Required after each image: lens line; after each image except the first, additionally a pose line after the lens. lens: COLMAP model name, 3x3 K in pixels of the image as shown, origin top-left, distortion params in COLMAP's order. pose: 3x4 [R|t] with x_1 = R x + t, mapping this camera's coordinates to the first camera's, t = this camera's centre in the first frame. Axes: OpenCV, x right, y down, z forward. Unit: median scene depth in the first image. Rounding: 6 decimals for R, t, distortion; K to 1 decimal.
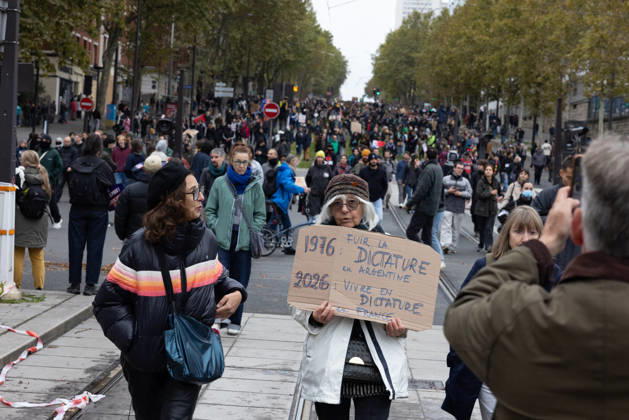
lens RADIAL K [[1163.5, 0, 314.5], [0, 1163.5, 210.0], [0, 0, 1]] dist [0.063397, -0.207434]
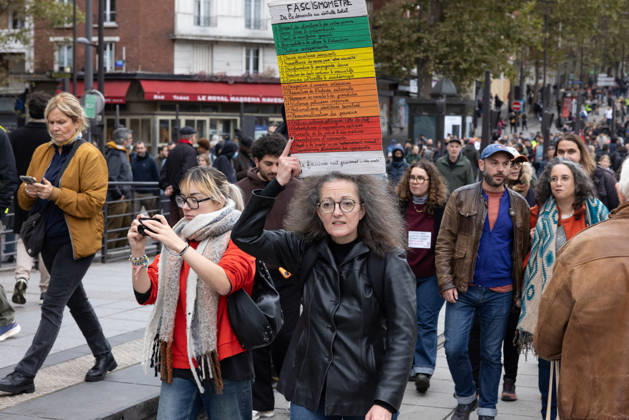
lens RADIAL K [[1163.5, 0, 314.5], [0, 1163.5, 210.0], [0, 0, 1]] dist [0.063397, -0.207434]
pose [[0.951508, -0.025344, -0.306579, 0.001284], [0.030657, 0.999451, 0.012527, 0.005494], [0.306093, -0.021318, 0.951763, -0.225391]]
